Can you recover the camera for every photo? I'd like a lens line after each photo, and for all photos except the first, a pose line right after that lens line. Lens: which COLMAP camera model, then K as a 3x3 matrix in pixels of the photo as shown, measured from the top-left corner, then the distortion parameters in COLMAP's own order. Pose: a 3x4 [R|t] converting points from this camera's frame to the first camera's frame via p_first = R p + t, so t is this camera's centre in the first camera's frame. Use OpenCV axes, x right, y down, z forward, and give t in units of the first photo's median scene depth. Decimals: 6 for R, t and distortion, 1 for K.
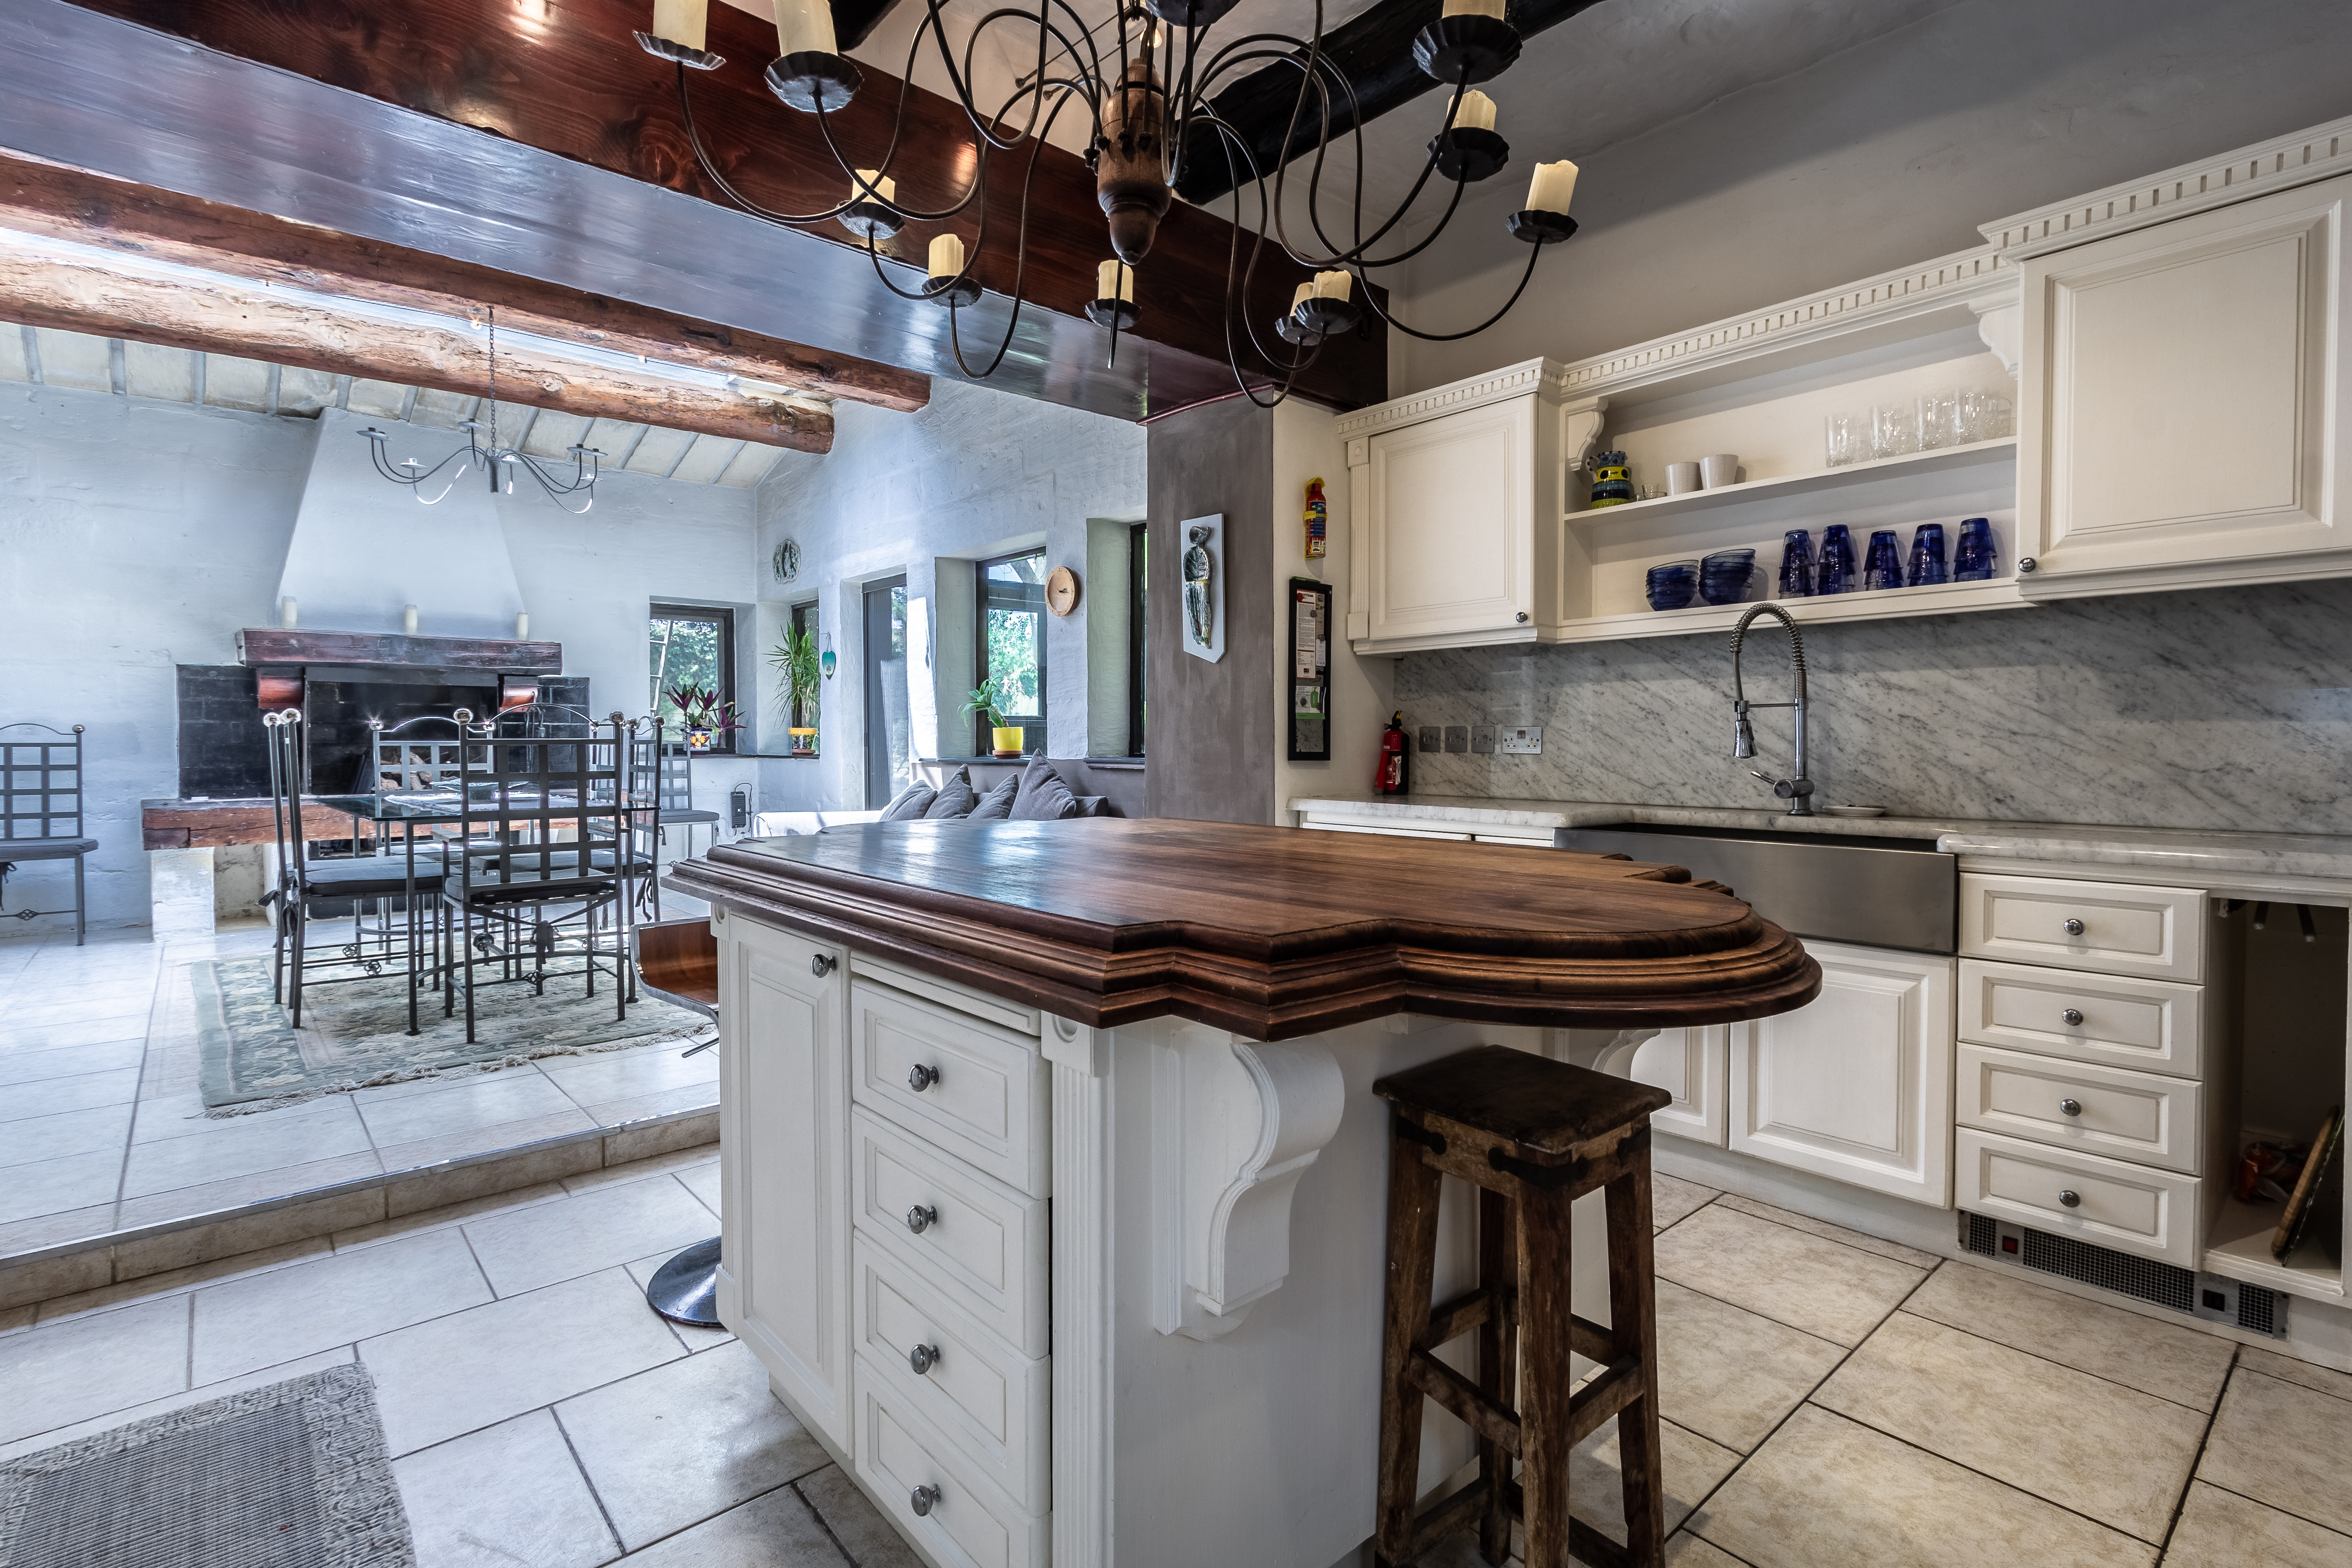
lens RADIAL K [[1128.8, 0, 1171.4], [0, 1128.8, 778.9], [0, 0, 1]] dist [0.012269, 0.000198]
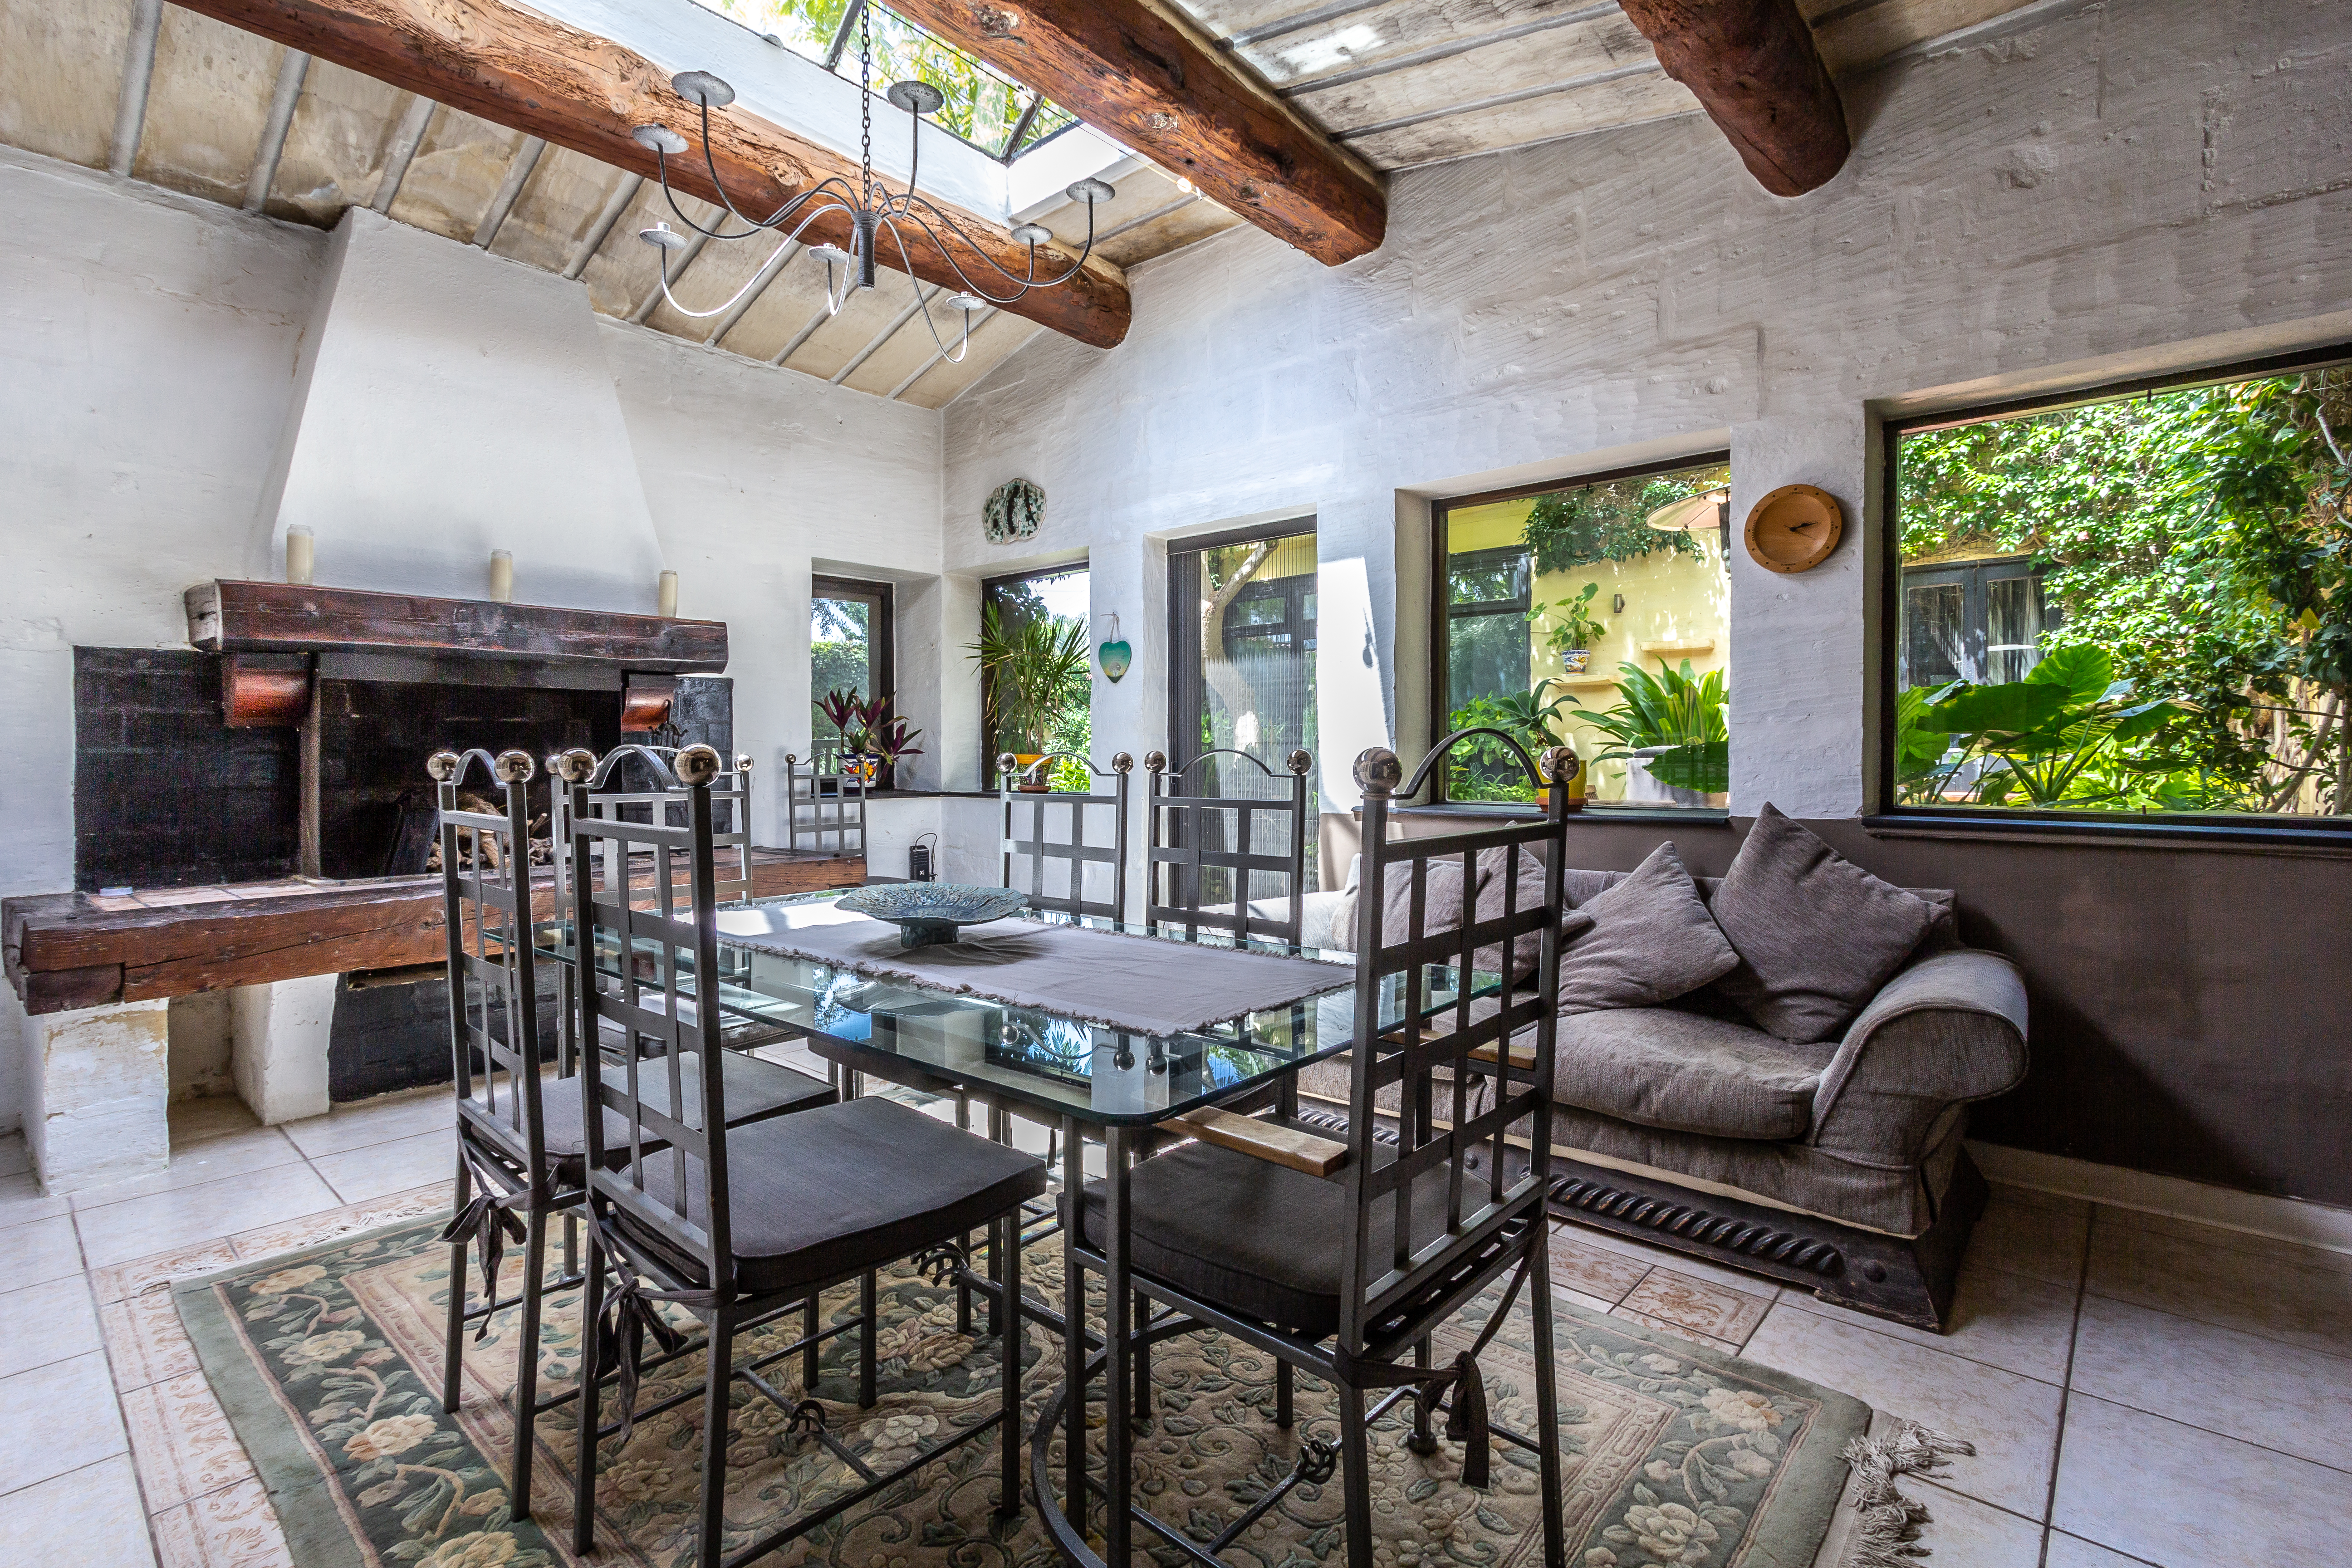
lens RADIAL K [[1128.8, 0, 1181.8], [0, 1128.8, 773.0], [0, 0, 1]] dist [0.012269, 0.000198]
pose [[0.993498, -0.002716, 0.113821, -0.393845], [0.004806, 0.999825, -0.018090, -0.026514], [-0.113752, 0.018519, 0.993337, 0.385080]]
